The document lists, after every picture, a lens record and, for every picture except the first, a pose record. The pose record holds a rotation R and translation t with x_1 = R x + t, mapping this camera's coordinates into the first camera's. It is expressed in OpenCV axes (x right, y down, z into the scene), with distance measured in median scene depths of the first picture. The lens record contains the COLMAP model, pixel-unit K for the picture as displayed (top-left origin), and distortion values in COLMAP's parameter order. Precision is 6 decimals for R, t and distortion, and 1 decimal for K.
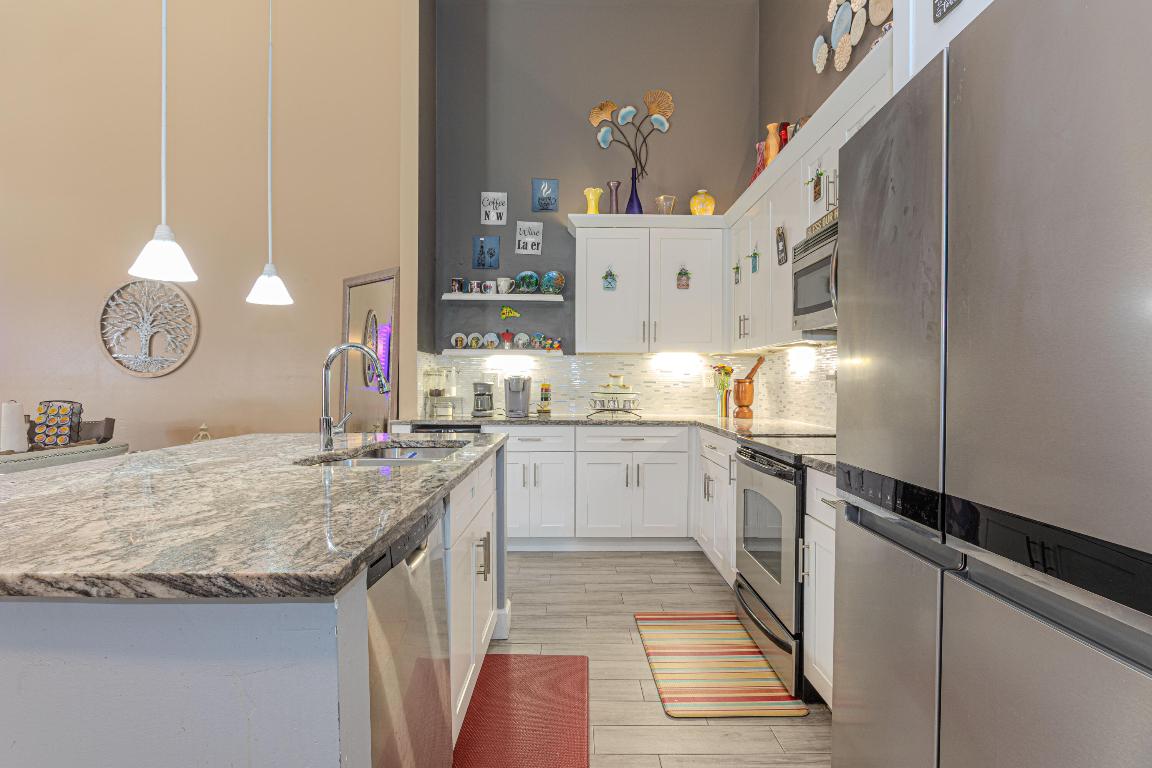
lens RADIAL K [[573.3, 0, 566.5], [0, 573.3, 376.6], [0, 0, 1]] dist [-0.010291, 0.004064]
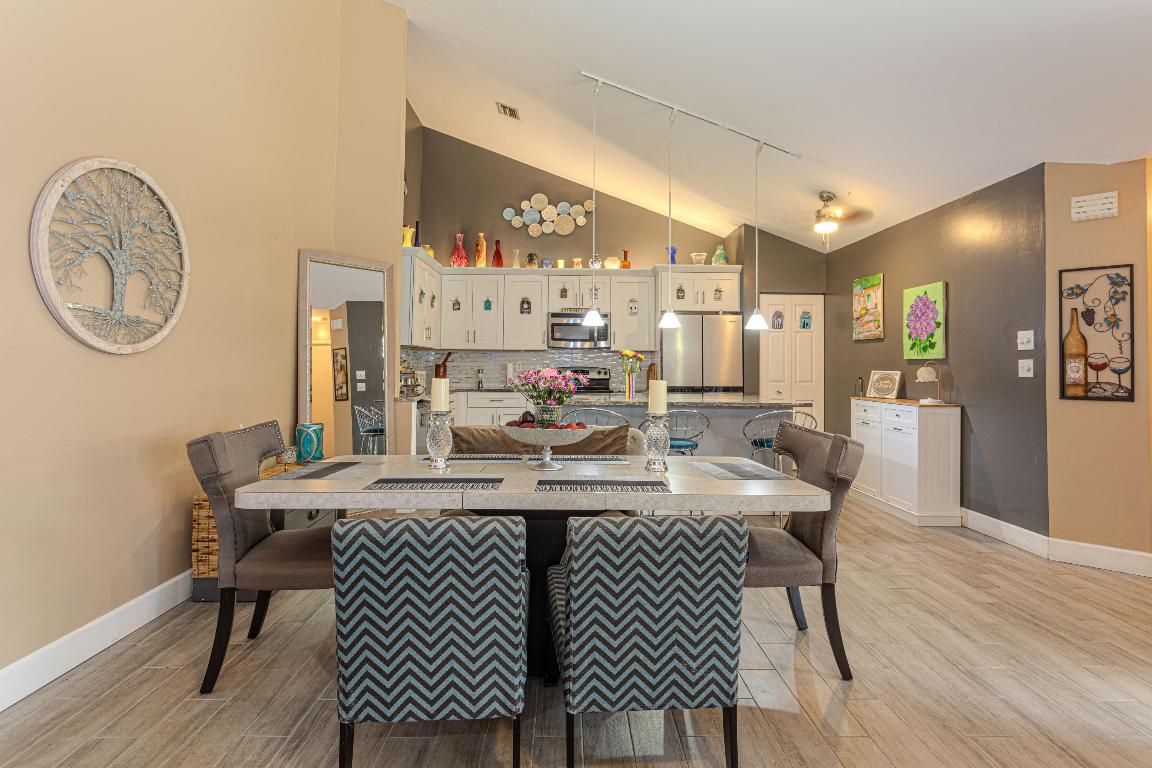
lens RADIAL K [[573.3, 0, 571.0], [0, 573.3, 351.2], [0, 0, 1]] dist [-0.010291, 0.004064]
pose [[-0.022200, 0.027647, 0.999371, -1.320549], [-0.018914, 0.999427, -0.028069, 0.005357], [-0.999575, -0.019526, -0.021665, 0.615696]]
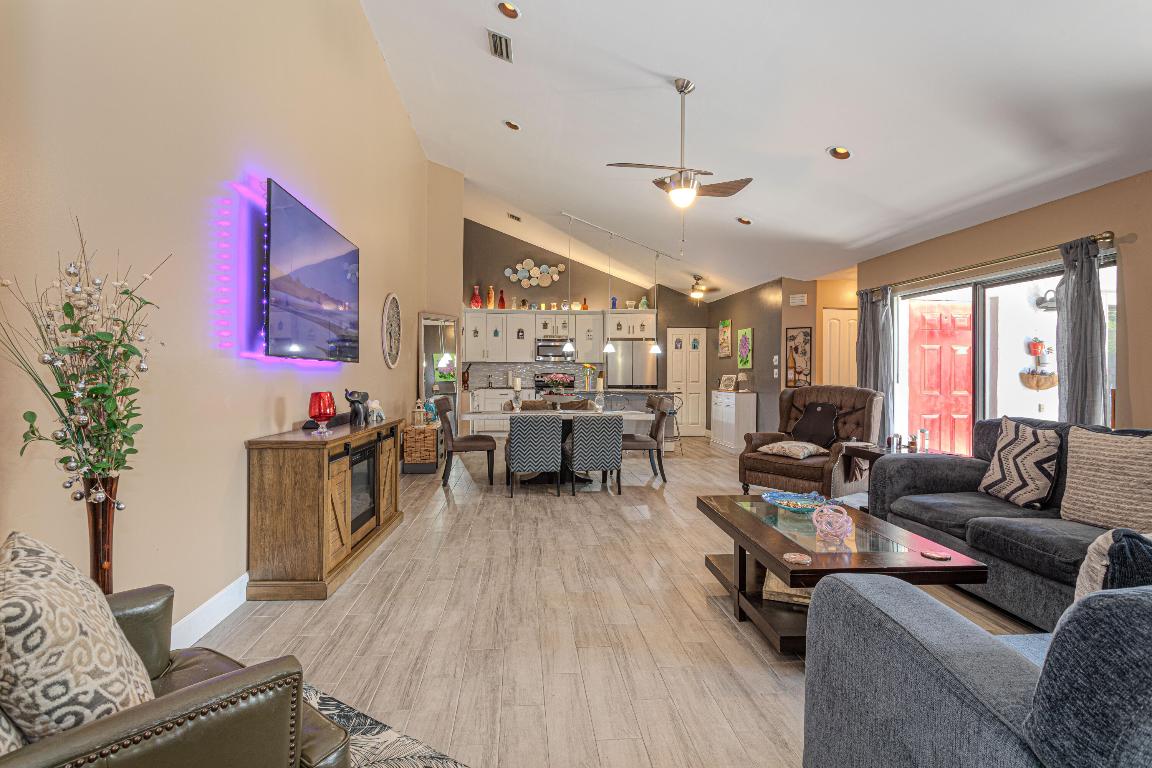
lens RADIAL K [[573.3, 0, 572.7], [0, 573.3, 380.0], [0, 0, 1]] dist [-0.010291, 0.004064]
pose [[-0.103655, -0.012140, 0.994539, -2.212923], [-0.016822, 0.999804, 0.010451, 0.006597], [-0.994471, -0.015647, -0.103839, 0.739899]]
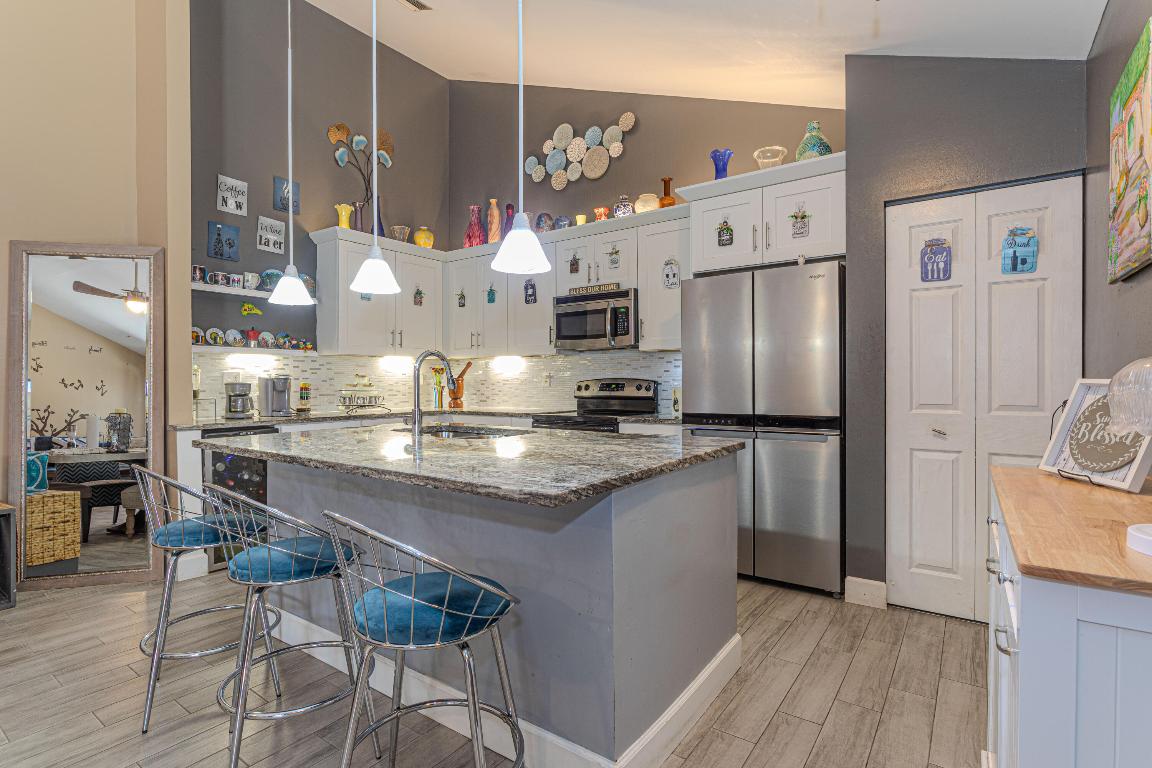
lens RADIAL K [[573.3, 0, 579.2], [0, 573.3, 380.2], [0, 0, 1]] dist [-0.010291, 0.004064]
pose [[0.579140, -0.005740, 0.815208, -0.573015], [-0.001453, 0.999966, 0.008073, -0.001627], [-0.815227, -0.005859, 0.579112, -0.002127]]
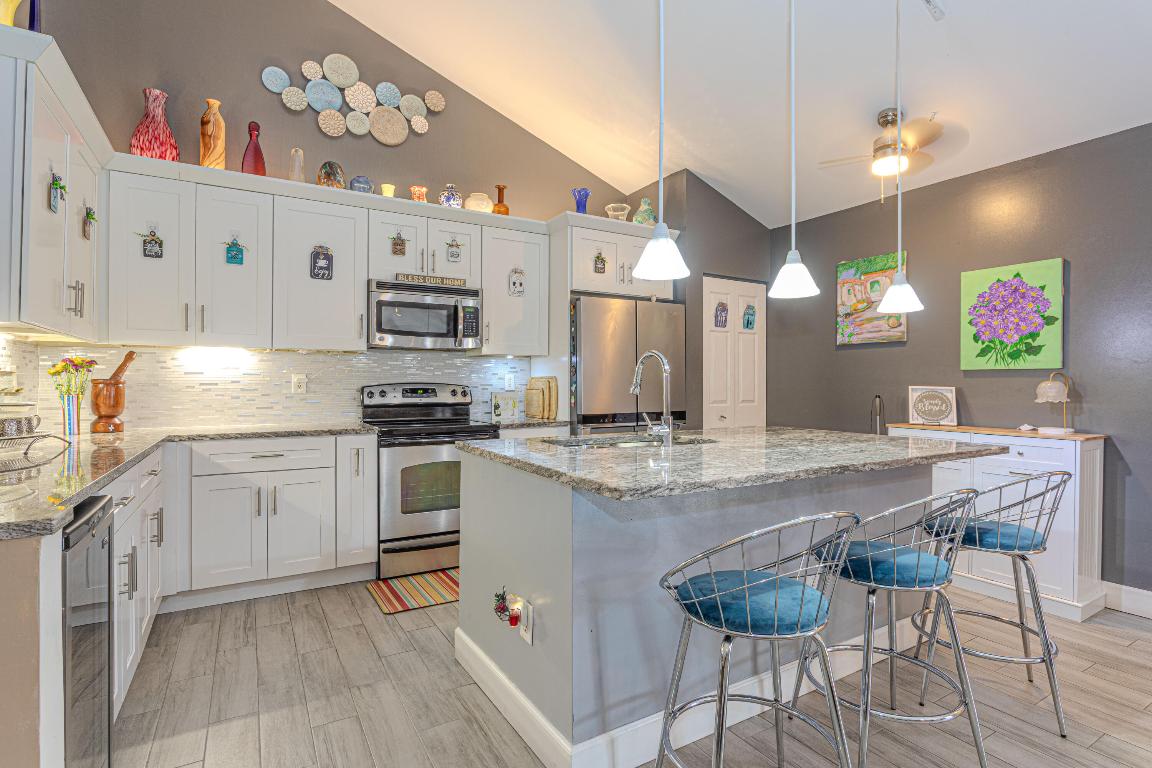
lens RADIAL K [[573.3, 0, 579.3], [0, 573.3, 377.1], [0, 0, 1]] dist [-0.010291, 0.004064]
pose [[-0.520701, 0.007957, 0.853702, -0.600454], [-0.011078, 0.999809, -0.016075, 0.006217], [-0.853667, -0.017827, -0.520514, 0.815049]]
